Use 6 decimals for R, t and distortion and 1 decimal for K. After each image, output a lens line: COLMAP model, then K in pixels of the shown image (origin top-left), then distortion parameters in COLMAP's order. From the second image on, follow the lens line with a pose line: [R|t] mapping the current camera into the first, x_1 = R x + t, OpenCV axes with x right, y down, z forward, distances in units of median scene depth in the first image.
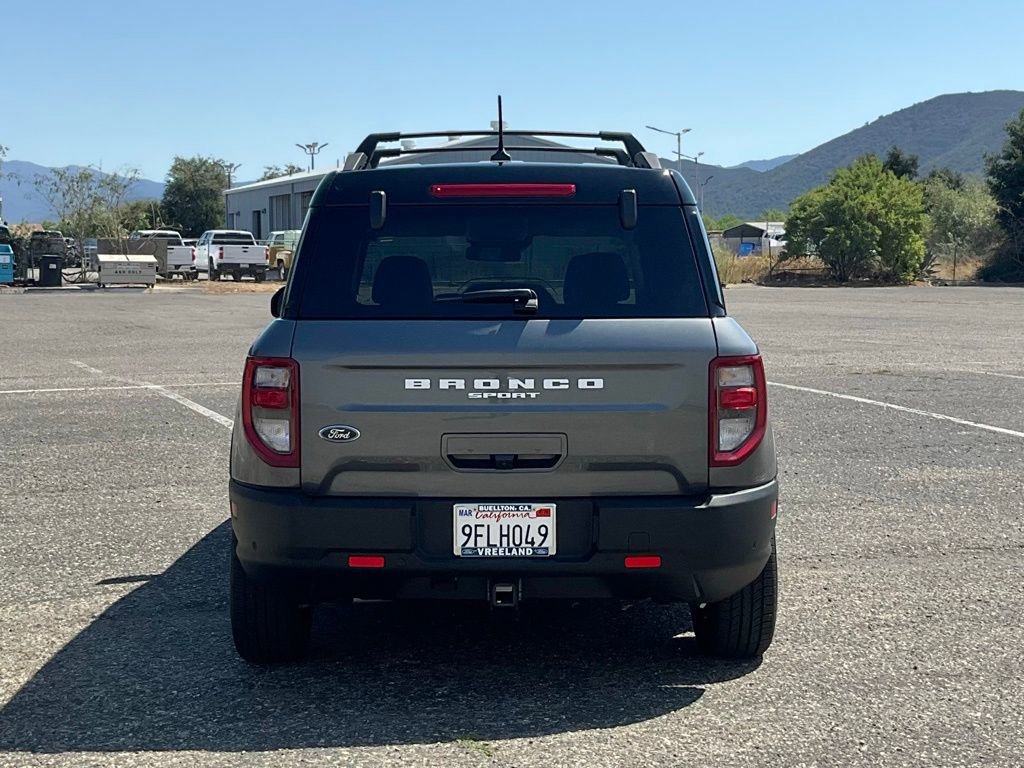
lens RADIAL K [[1382.1, 0, 512.3], [0, 1382.1, 386.8], [0, 0, 1]] dist [0.064397, 0.000000]
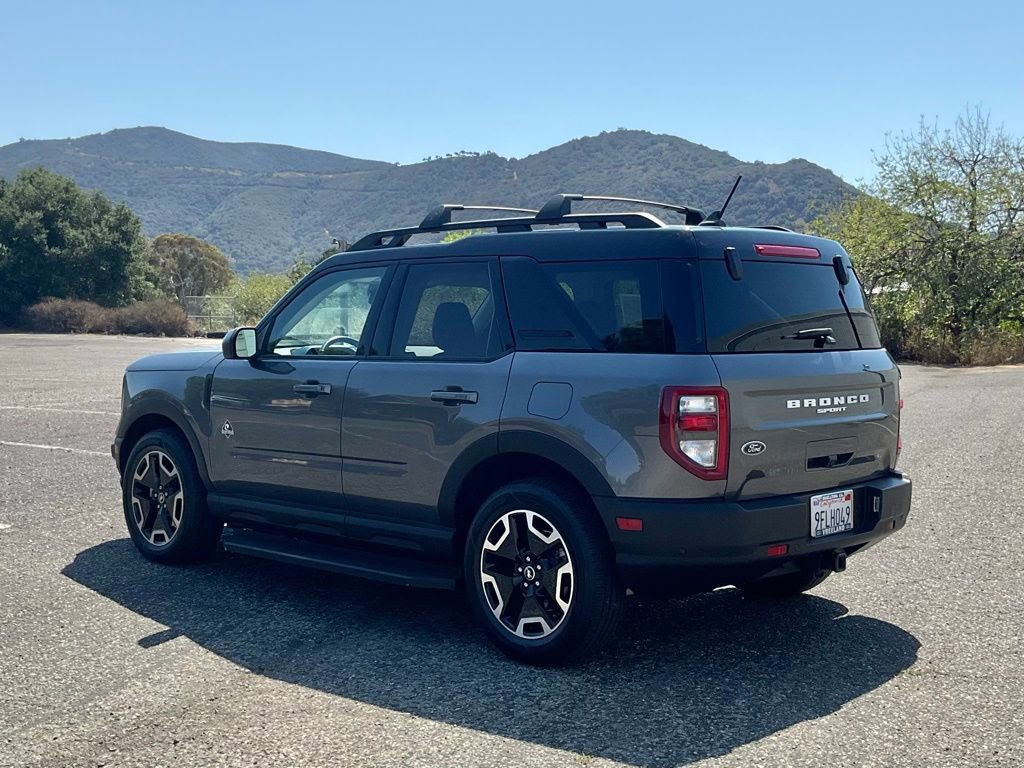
lens RADIAL K [[1382.1, 0, 512.7], [0, 1382.1, 378.1], [0, 0, 1]] dist [0.064397, 0.000000]
pose [[0.671672, -0.029456, 0.740263, -1.171594], [0.030998, 0.999452, 0.011644, -0.048222], [-0.740200, 0.015126, 0.672217, 0.342872]]
